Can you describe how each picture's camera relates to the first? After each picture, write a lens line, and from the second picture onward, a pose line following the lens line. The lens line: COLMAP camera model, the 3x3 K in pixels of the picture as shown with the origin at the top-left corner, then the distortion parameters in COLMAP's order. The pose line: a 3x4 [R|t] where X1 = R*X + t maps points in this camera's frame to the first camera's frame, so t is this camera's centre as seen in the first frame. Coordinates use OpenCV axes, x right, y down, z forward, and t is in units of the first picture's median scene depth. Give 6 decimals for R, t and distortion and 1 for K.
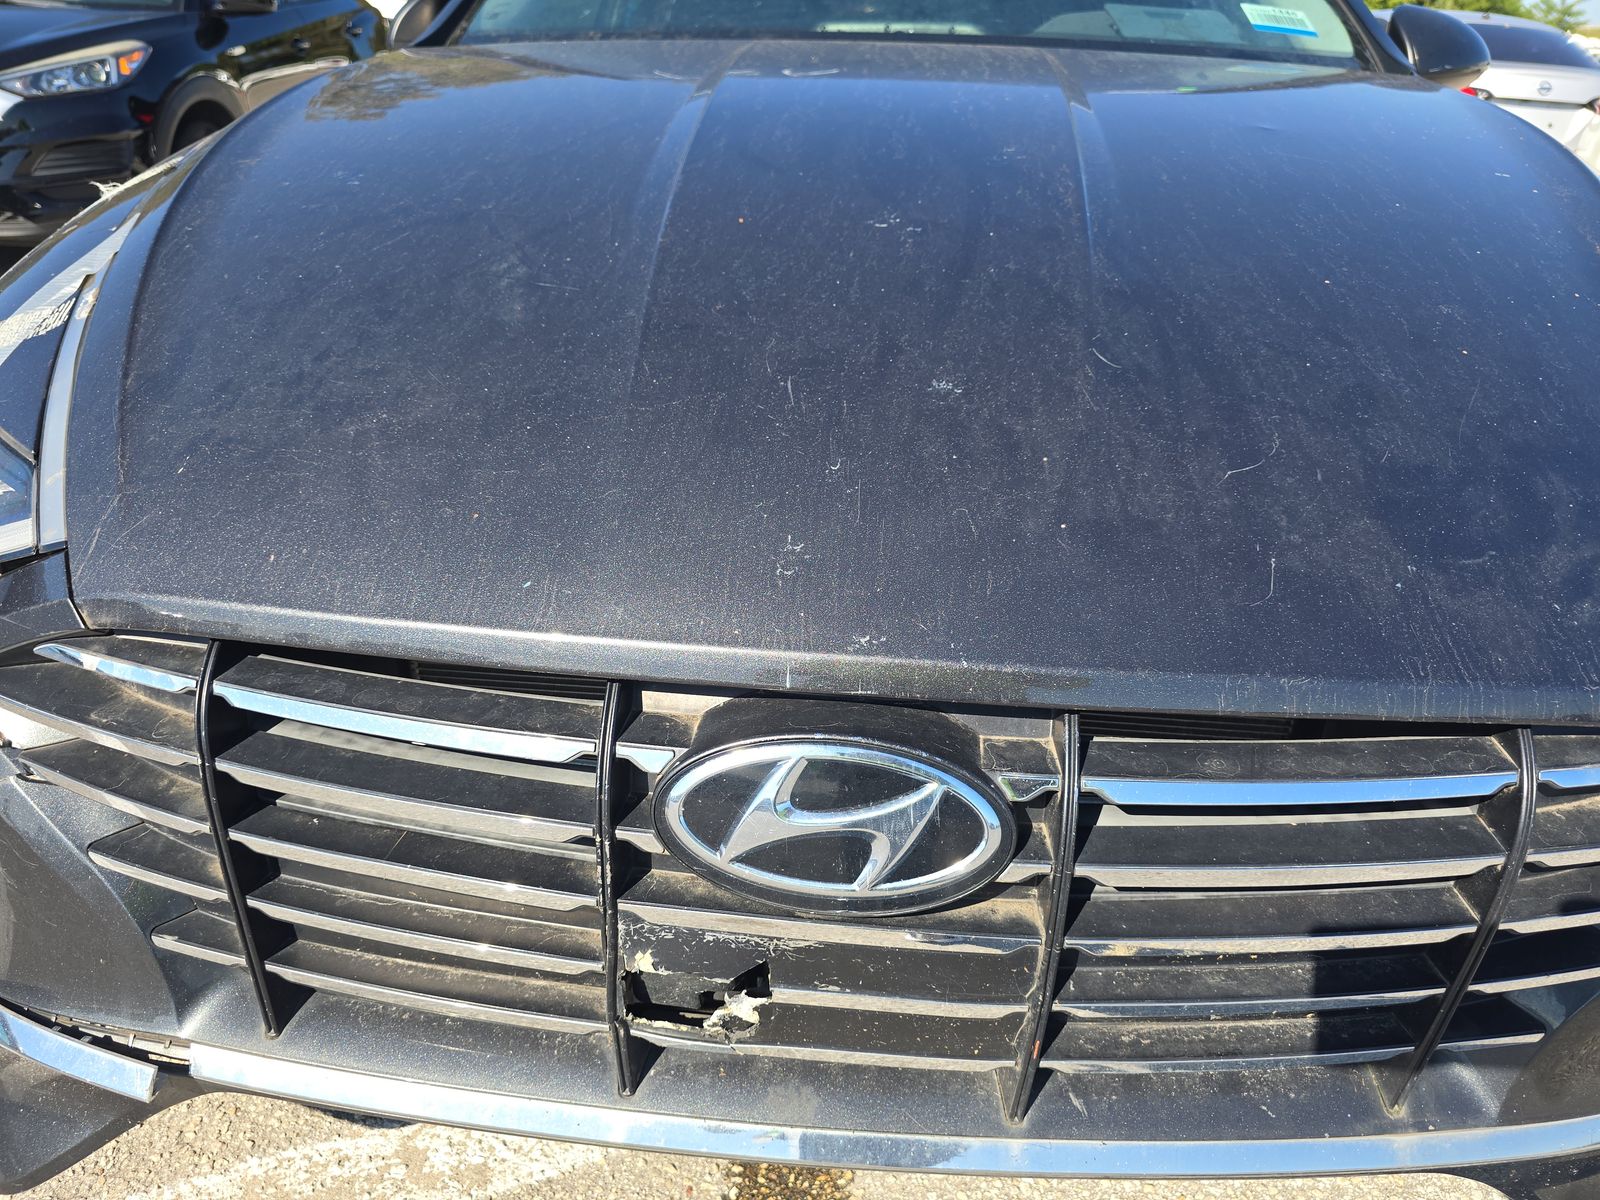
lens RADIAL K [[1065.8, 0, 804.7], [0, 1065.8, 599.7], [0, 0, 1]] dist [0.041863, -0.039973]
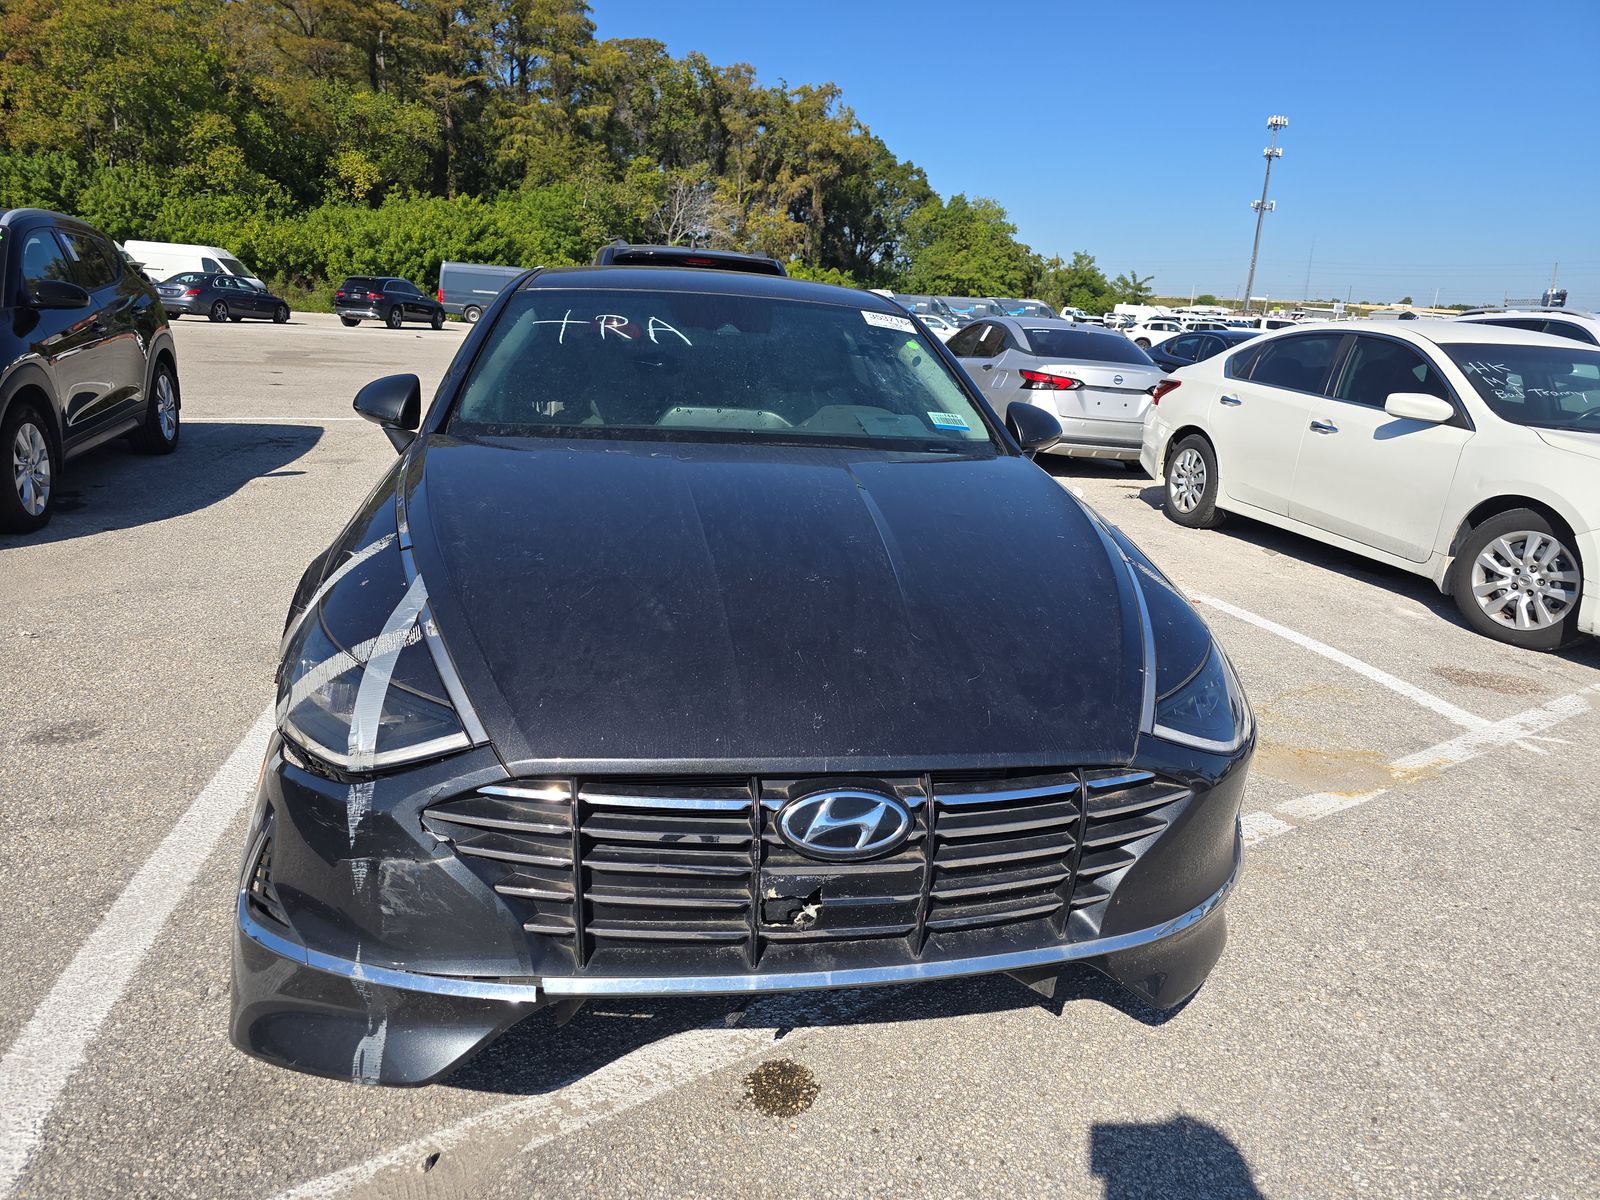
lens RADIAL K [[1065.8, 0, 804.7], [0, 1065.8, 599.7], [0, 0, 1]] dist [0.041863, -0.039973]
pose [[0.964013, -0.036363, 0.263356, -0.707918], [0.087300, 0.978968, -0.184390, 0.142538], [-0.251112, 0.200746, 0.946913, -1.484668]]
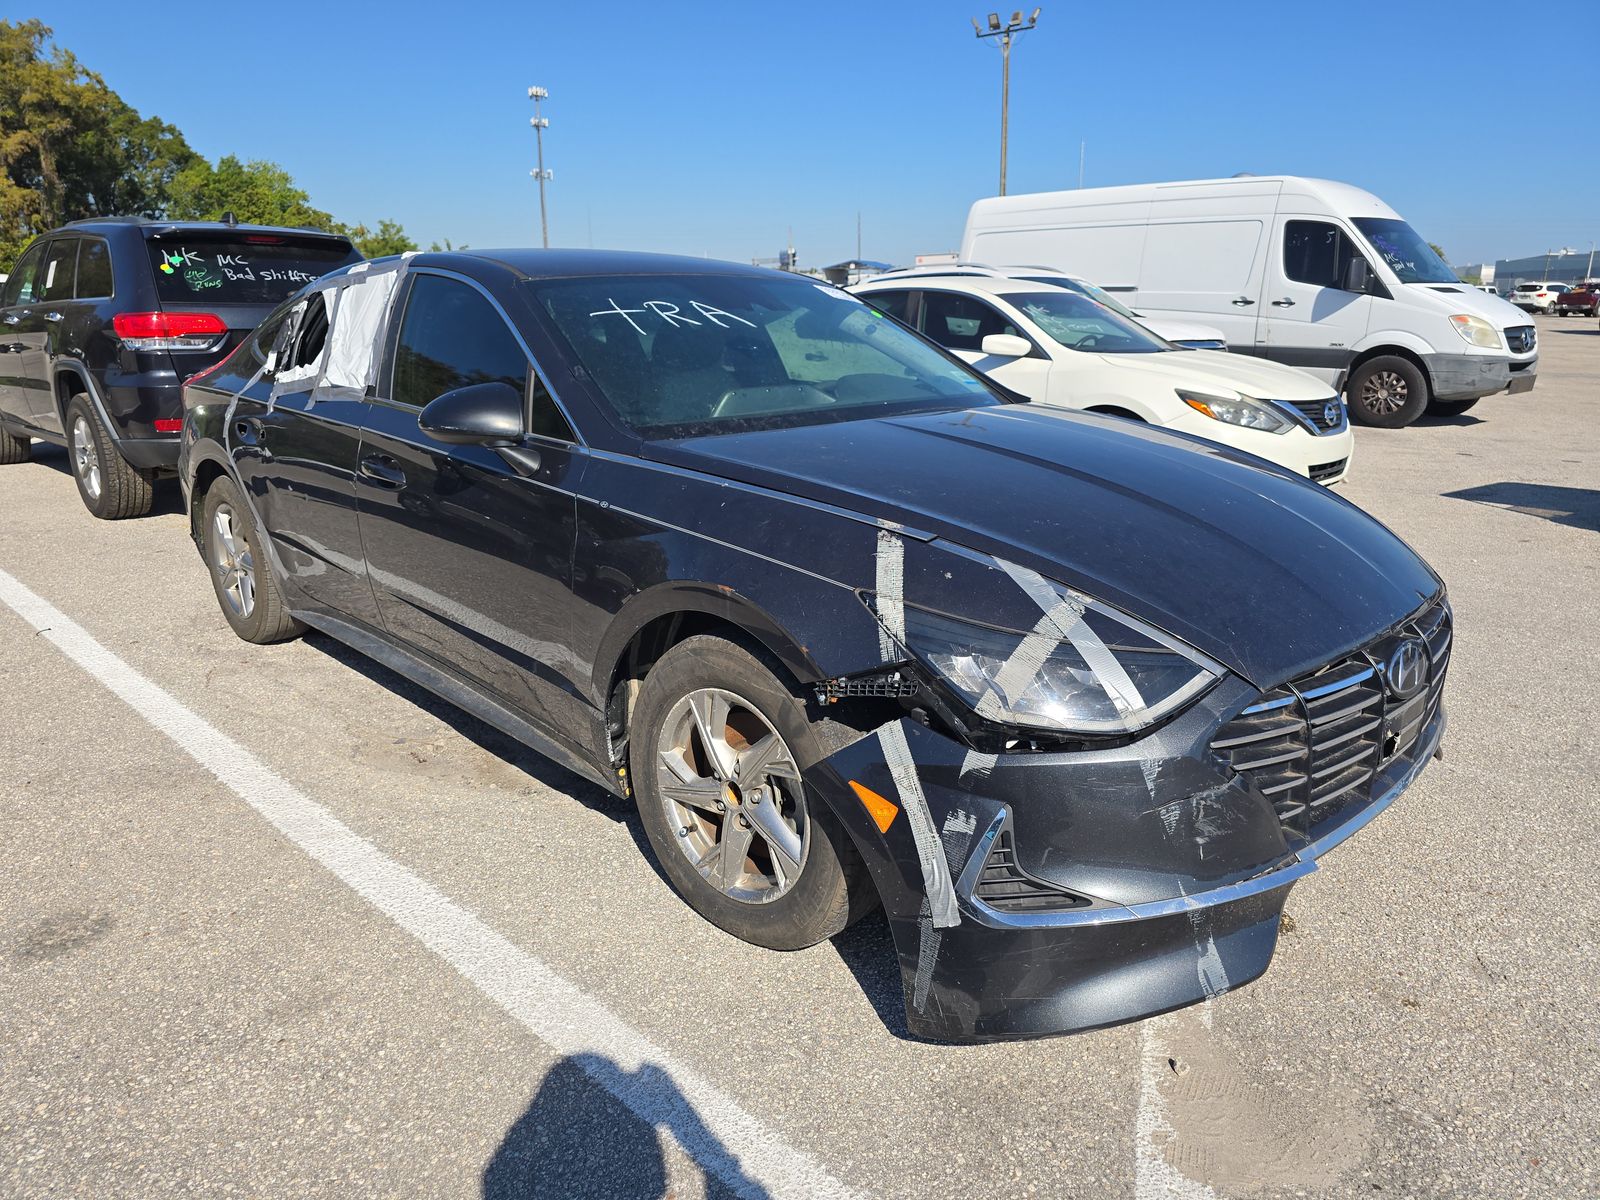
lens RADIAL K [[1065.8, 0, 804.7], [0, 1065.8, 599.7], [0, 0, 1]] dist [0.041863, -0.039973]
pose [[0.650382, -0.221288, 0.726660, -3.517627], [0.353425, 0.934929, -0.031613, -0.541536], [-0.672380, 0.277381, 0.686269, -0.122187]]
